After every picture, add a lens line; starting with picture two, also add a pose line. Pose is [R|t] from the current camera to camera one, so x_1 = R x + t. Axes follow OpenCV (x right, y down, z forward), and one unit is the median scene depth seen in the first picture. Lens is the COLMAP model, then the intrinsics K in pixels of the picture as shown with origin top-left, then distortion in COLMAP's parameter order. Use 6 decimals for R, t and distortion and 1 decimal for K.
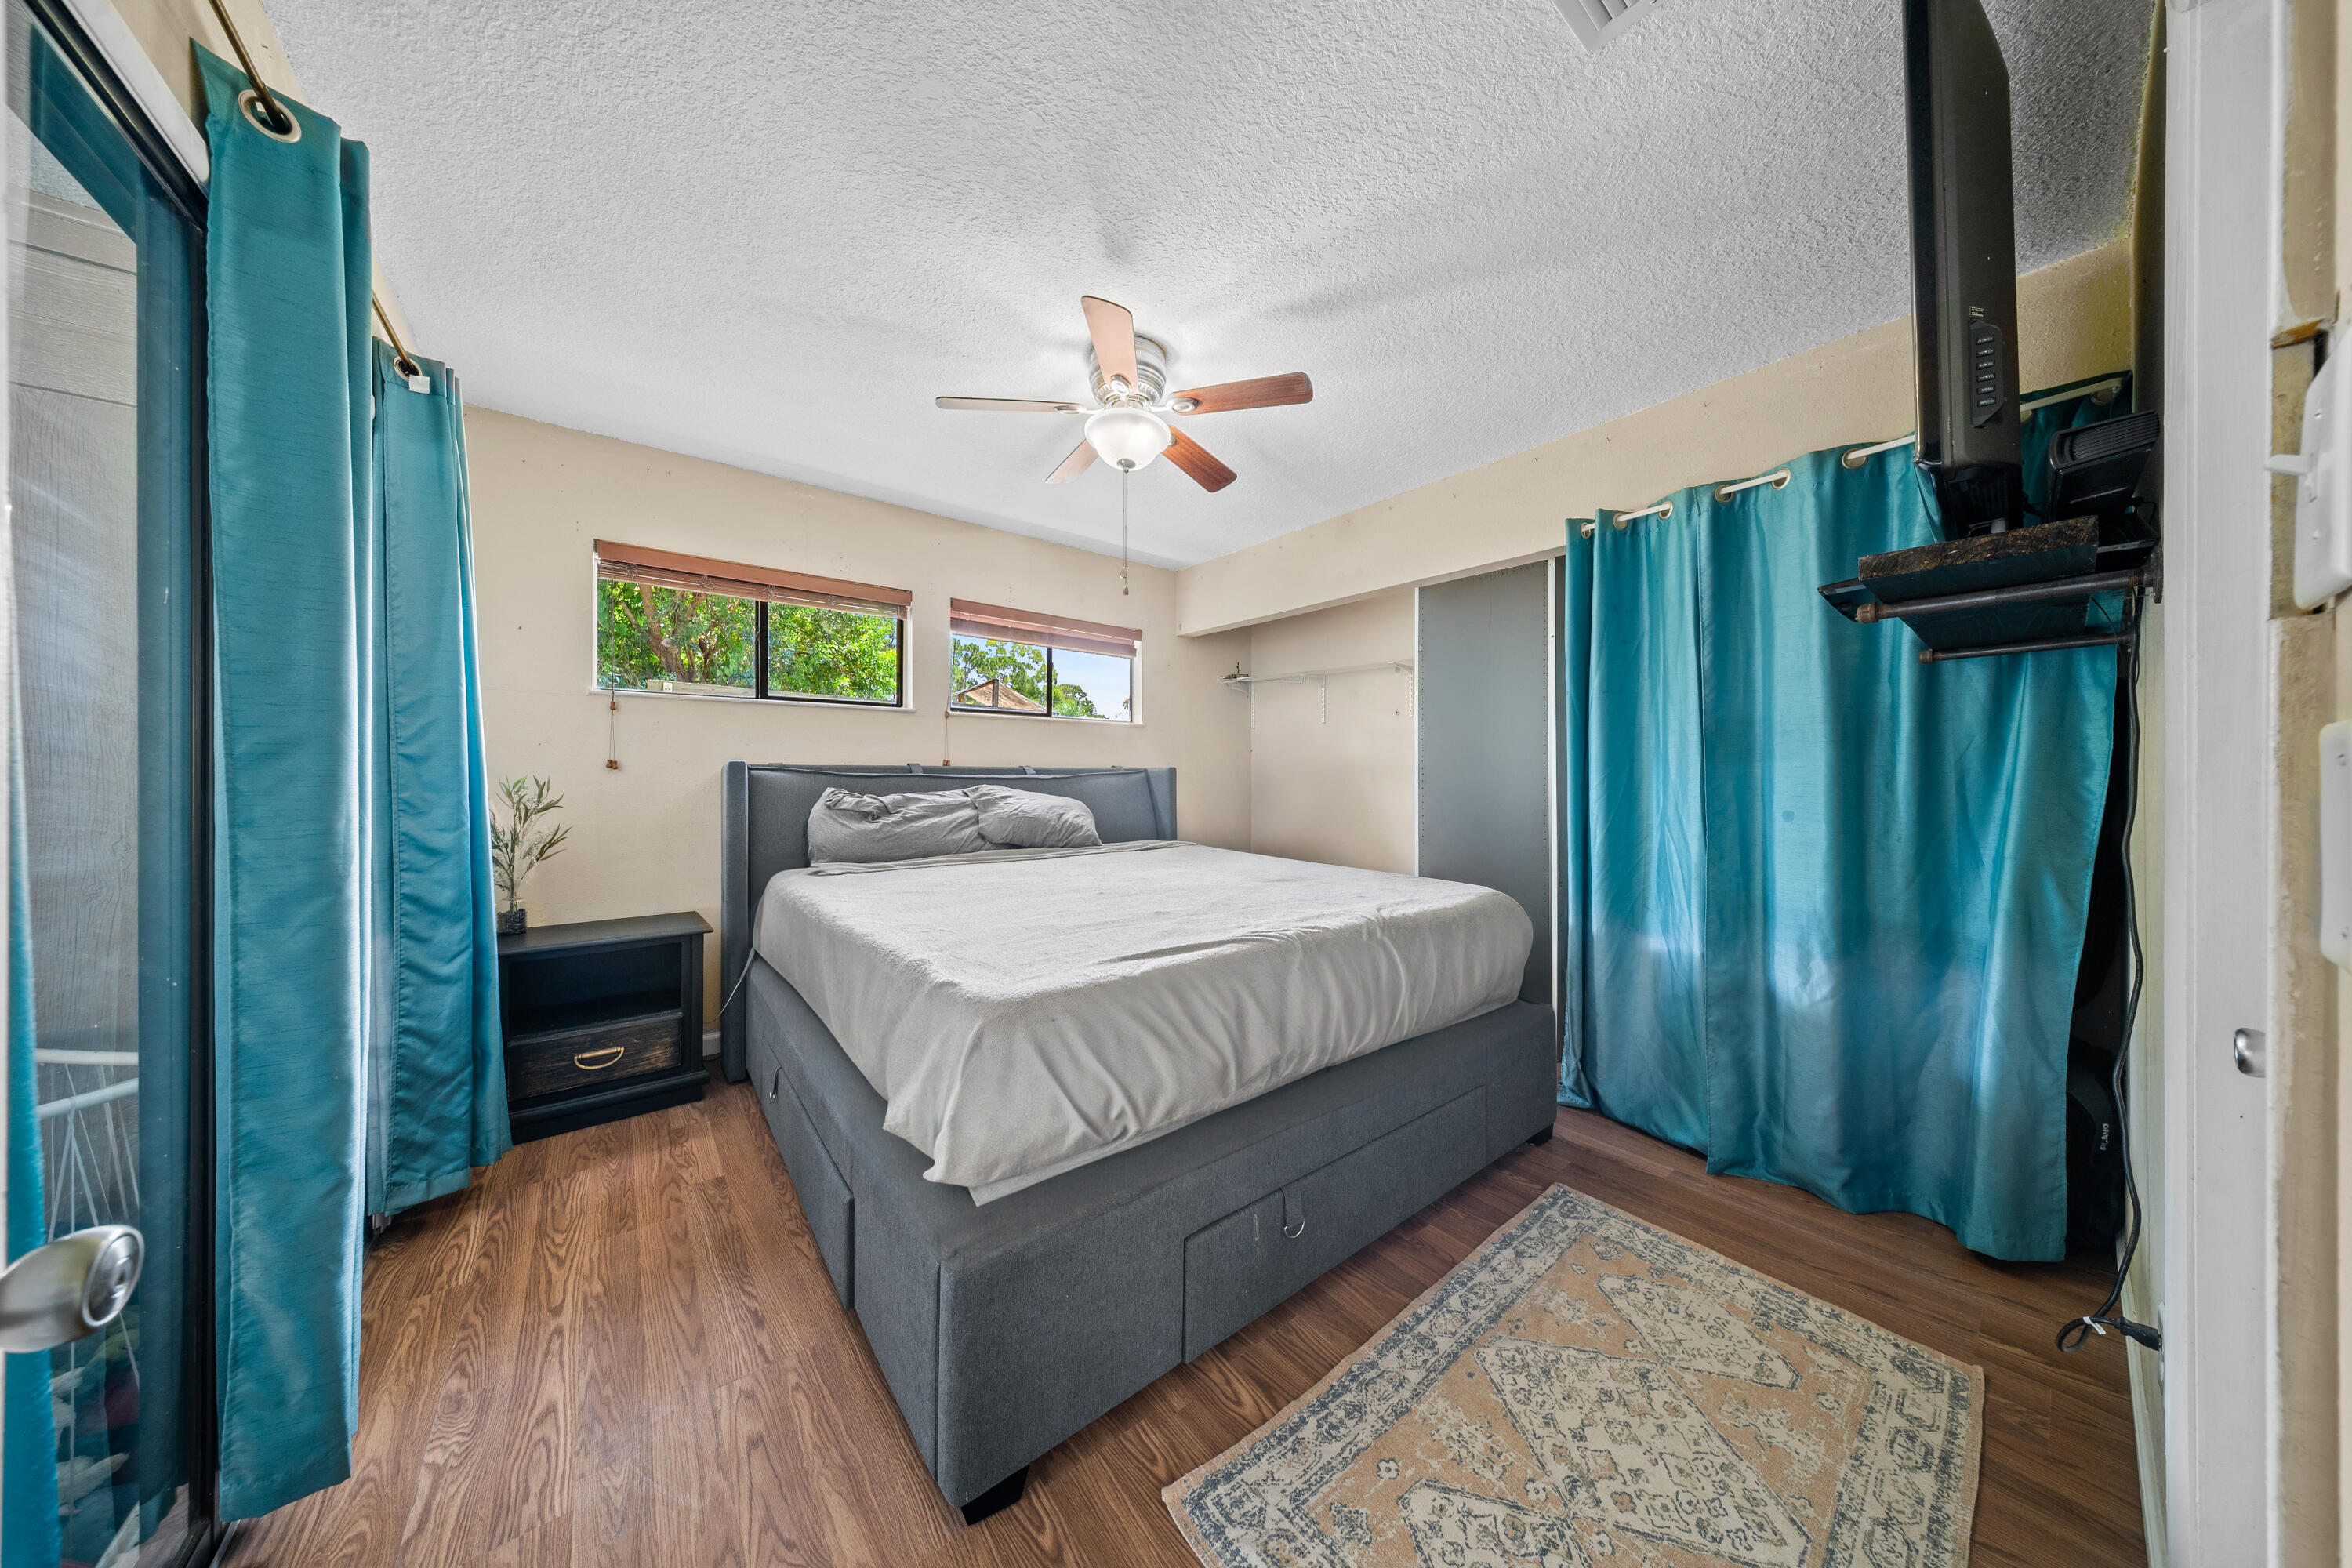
lens RADIAL K [[695.4, 0, 1164.0], [0, 695.4, 775.7], [0, 0, 1]] dist [0.002101, 0.000092]
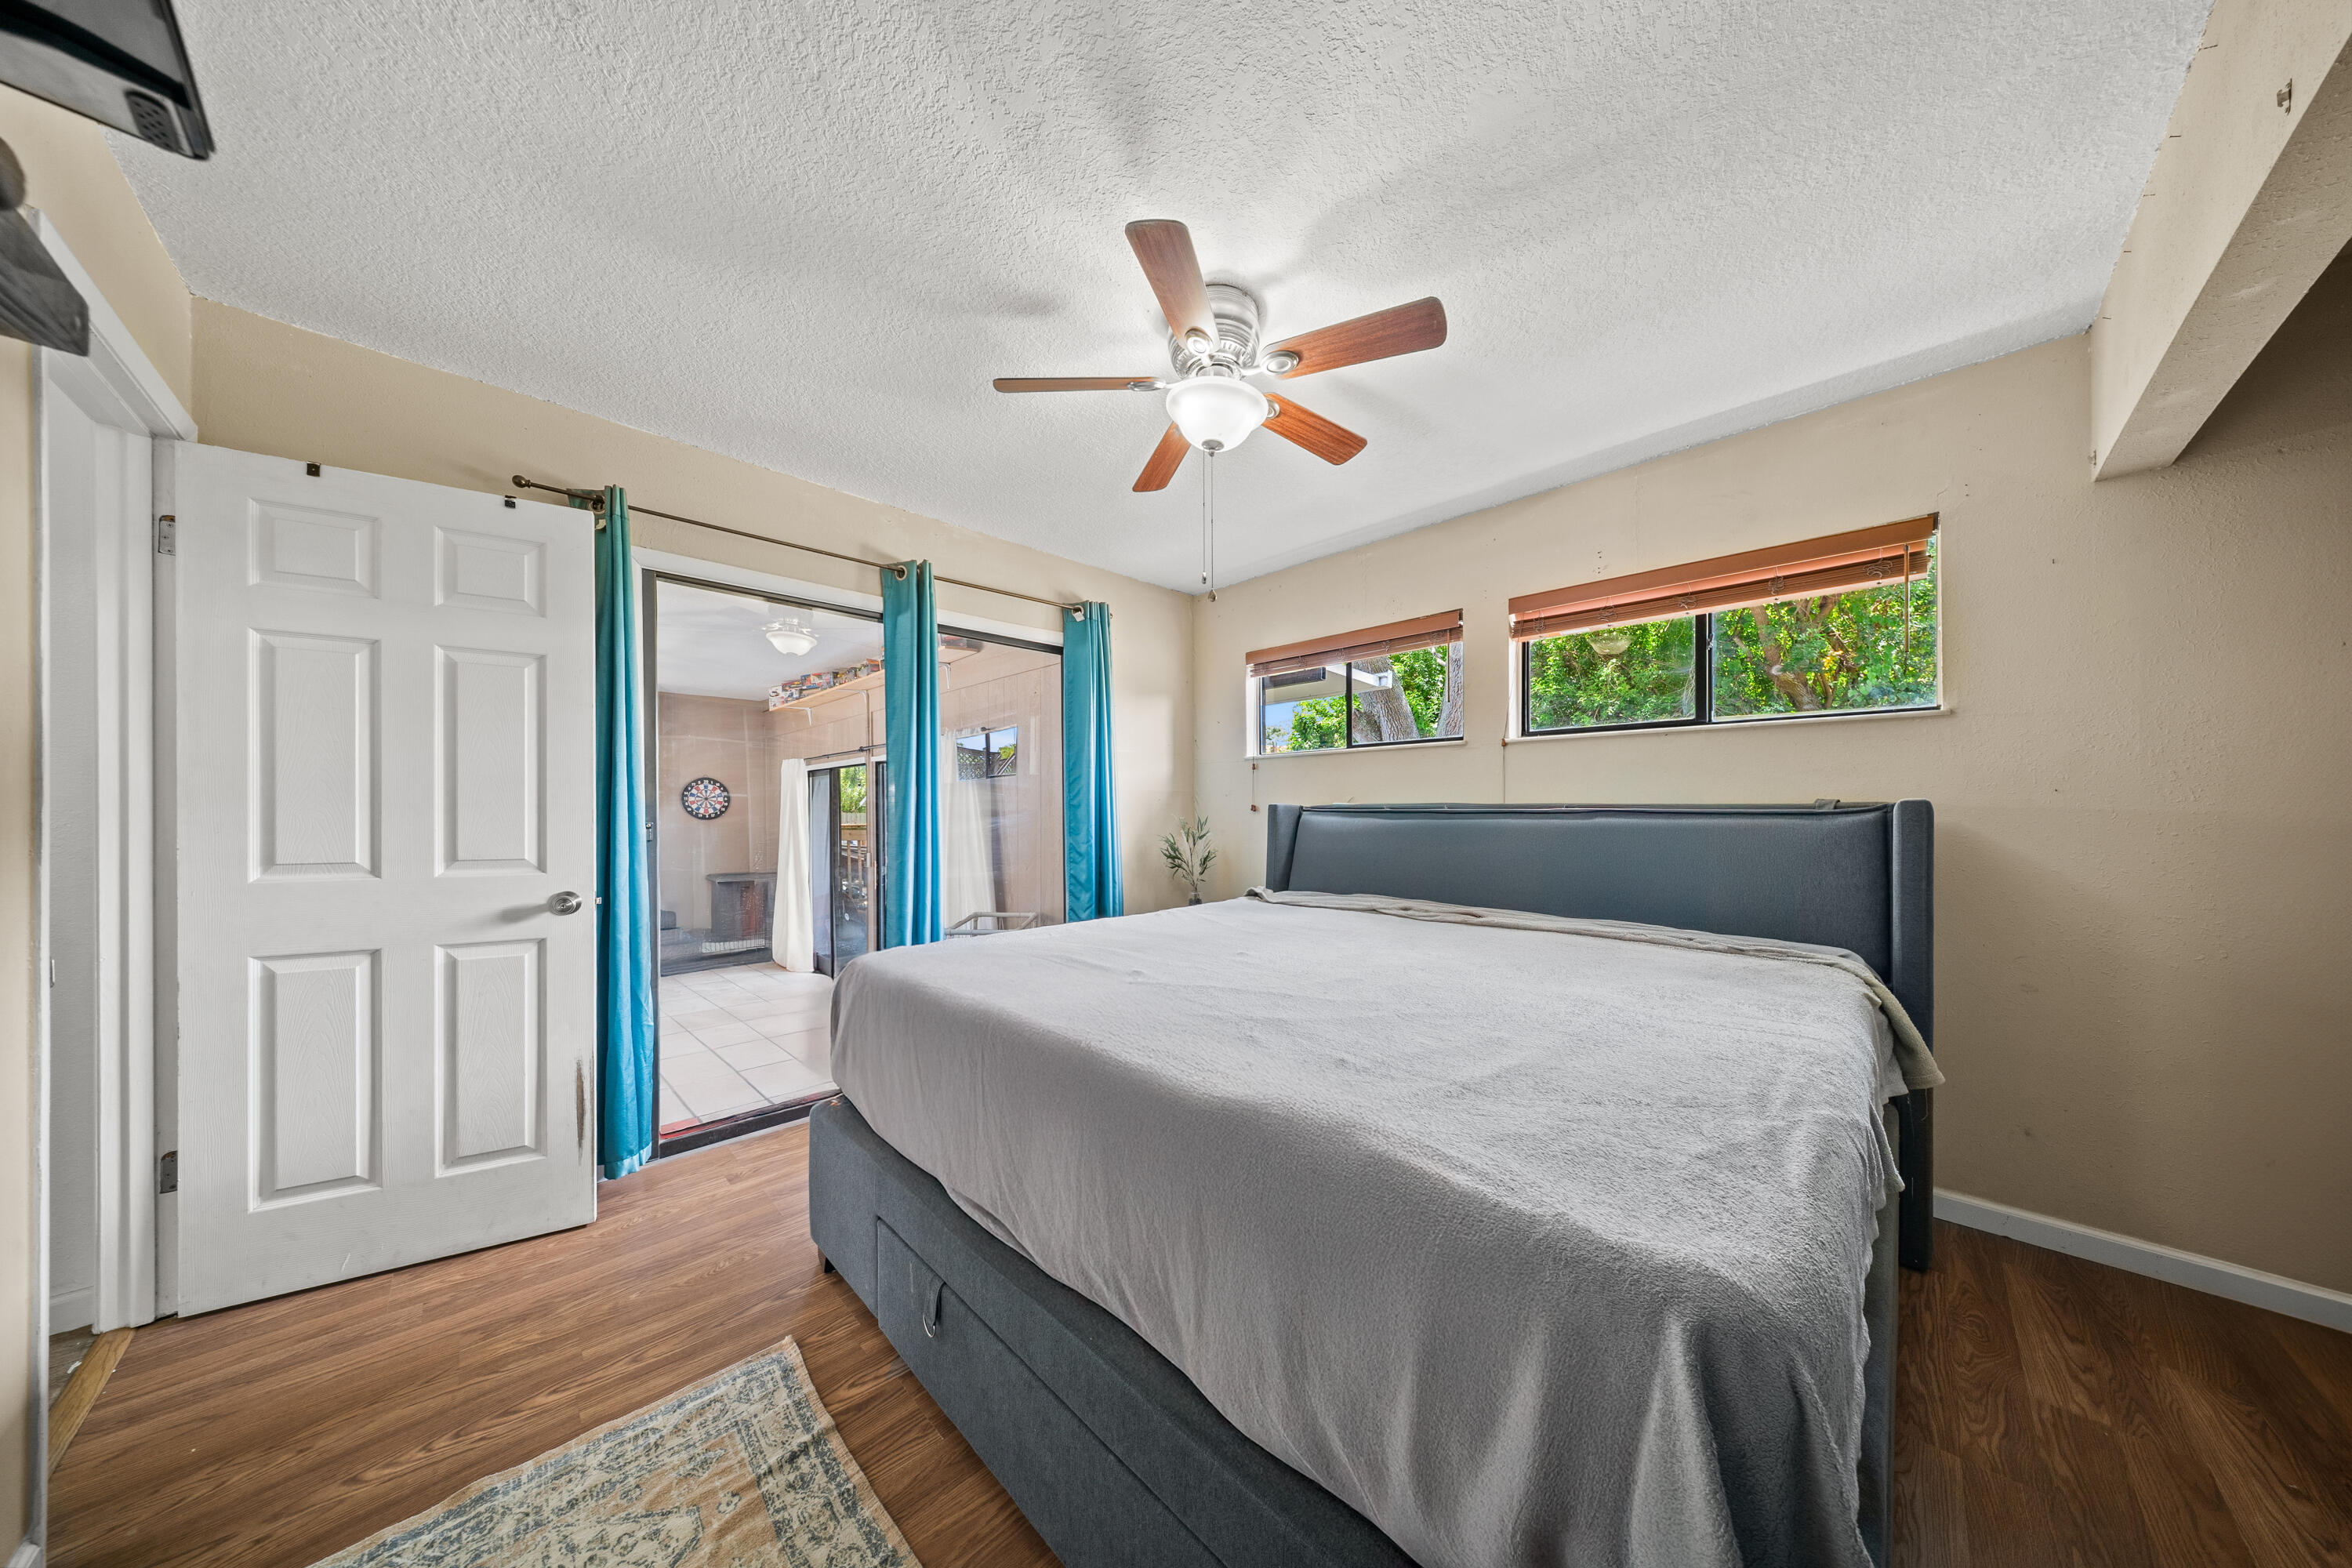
lens RADIAL K [[715.2, 0, 1178.6], [0, 715.2, 812.1], [0, 0, 1]] dist [0.000554, -0.000043]
pose [[0.125924, -0.001216, -0.992039, 0.960952], [-0.001318, 0.999998, -0.001393, -0.005809], [0.992039, 0.001483, 0.125923, 1.014041]]
